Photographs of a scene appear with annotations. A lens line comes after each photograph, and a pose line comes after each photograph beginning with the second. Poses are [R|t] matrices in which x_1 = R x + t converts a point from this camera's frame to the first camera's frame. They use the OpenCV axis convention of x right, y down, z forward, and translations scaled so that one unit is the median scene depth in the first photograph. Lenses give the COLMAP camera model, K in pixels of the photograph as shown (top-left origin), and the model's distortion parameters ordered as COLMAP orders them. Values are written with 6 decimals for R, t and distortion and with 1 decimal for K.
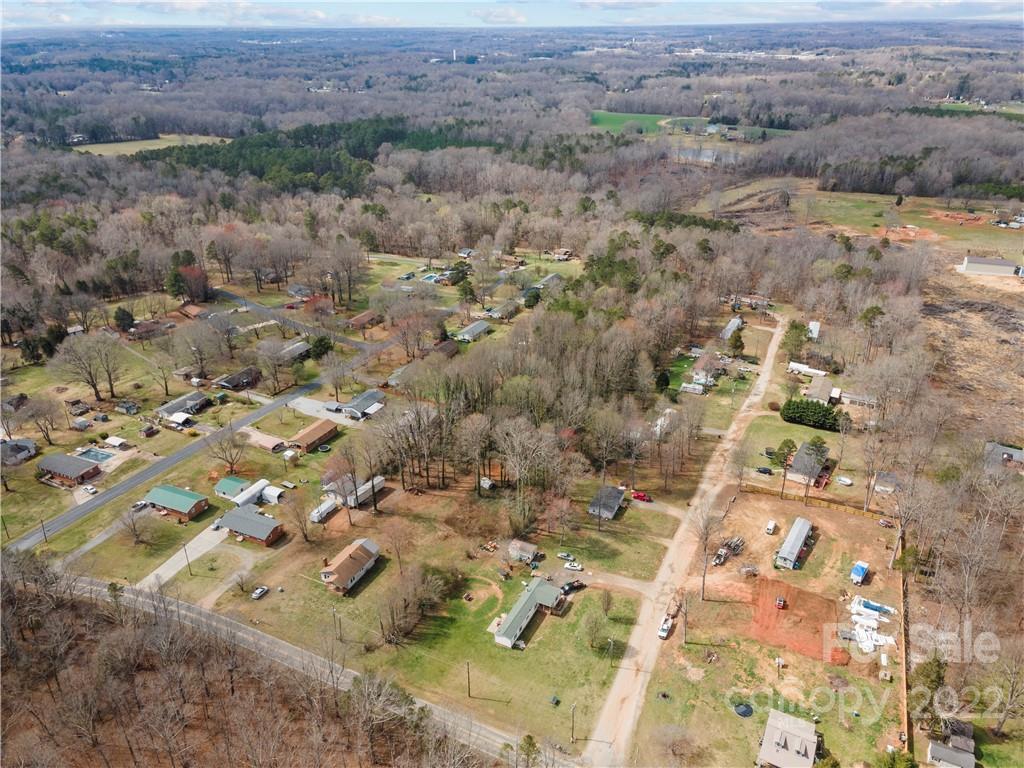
lens RADIAL K [[756.8, 0, 519.5], [0, 756.8, 376.0], [0, 0, 1]] dist [0.029706, 0.024271]
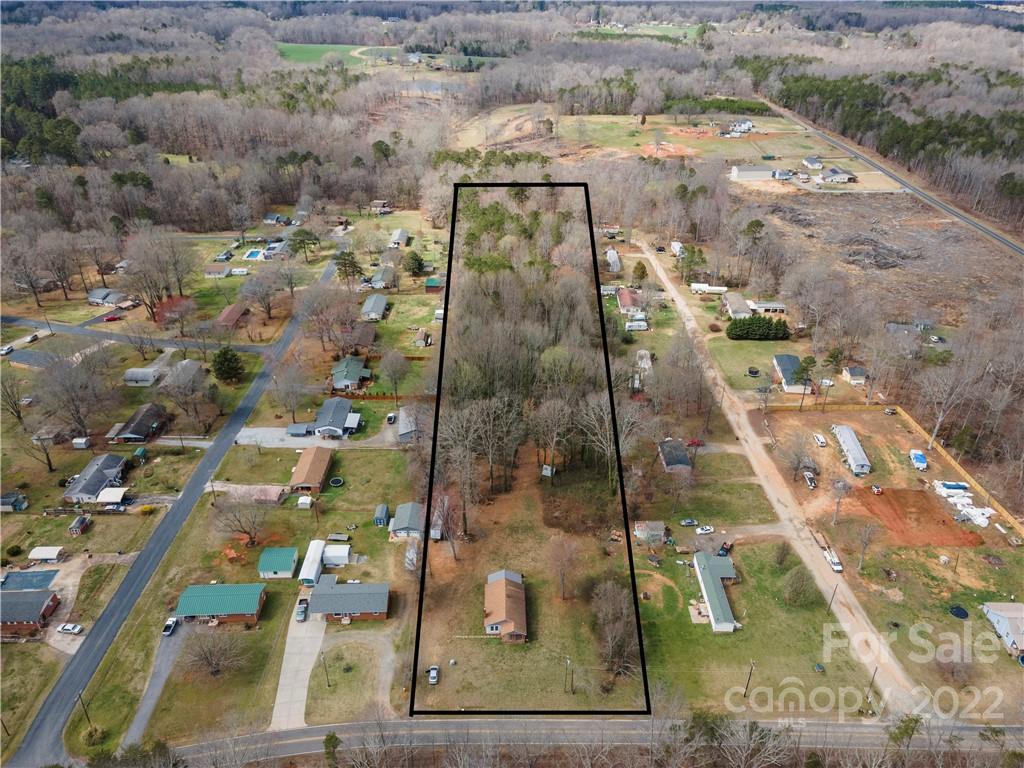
lens RADIAL K [[756.8, 0, 520.7], [0, 756.8, 358.3], [0, 0, 1]] dist [0.029706, 0.024271]
pose [[0.890897, -0.206117, 0.404744, -0.361328], [0.179743, 0.978350, 0.102588, -0.079907], [-0.417126, -0.018646, 0.908657, 0.157717]]
